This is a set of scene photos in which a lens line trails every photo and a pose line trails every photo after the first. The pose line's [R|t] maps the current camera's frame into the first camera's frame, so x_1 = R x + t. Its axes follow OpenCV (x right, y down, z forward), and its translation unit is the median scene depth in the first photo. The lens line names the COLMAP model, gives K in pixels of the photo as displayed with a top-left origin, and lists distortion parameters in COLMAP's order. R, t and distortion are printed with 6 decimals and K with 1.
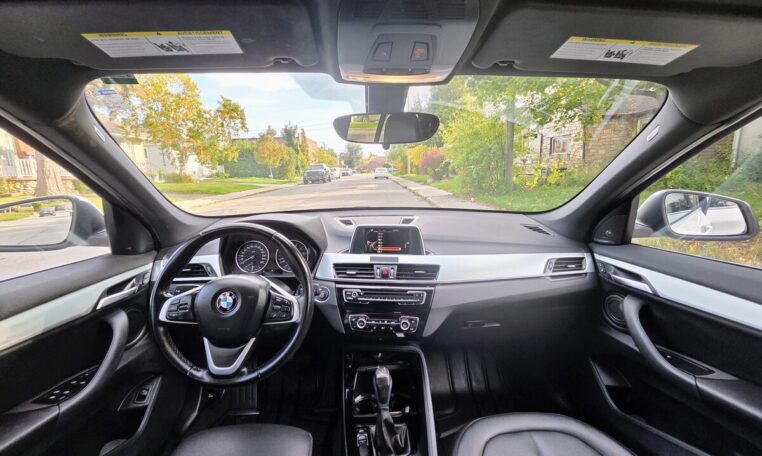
lens RADIAL K [[307.3, 0, 366.7], [0, 307.3, 231.7], [0, 0, 1]] dist [-0.000424, -0.000374]
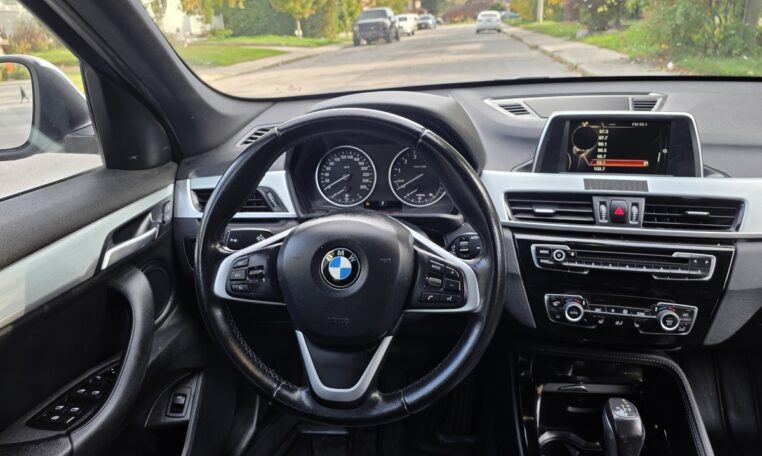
lens RADIAL K [[499.4, 0, 376.9], [0, 499.4, 232.3], [0, 0, 1]] dist [0.018521, -0.004077]
pose [[0.989283, 0.029688, -0.142959, -0.211641], [-0.000188, 0.979368, 0.202085, 0.002717], [0.146009, -0.199893, 0.968878, 0.168508]]
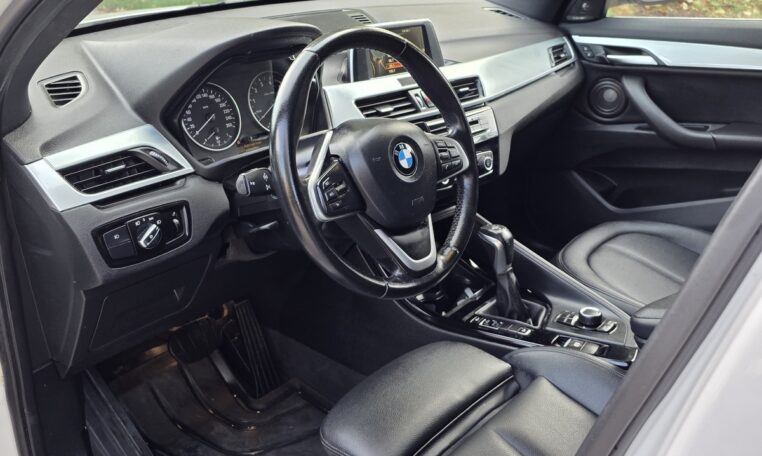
lens RADIAL K [[753.3, 0, 381.8], [0, 753.3, 220.2], [0, 0, 1]] dist [0.168954, 0.000000]
pose [[0.662462, -0.266279, 0.700171, -1.187804], [0.122218, 0.960584, 0.249680, -0.029260], [-0.739058, -0.079831, 0.668895, 0.011178]]
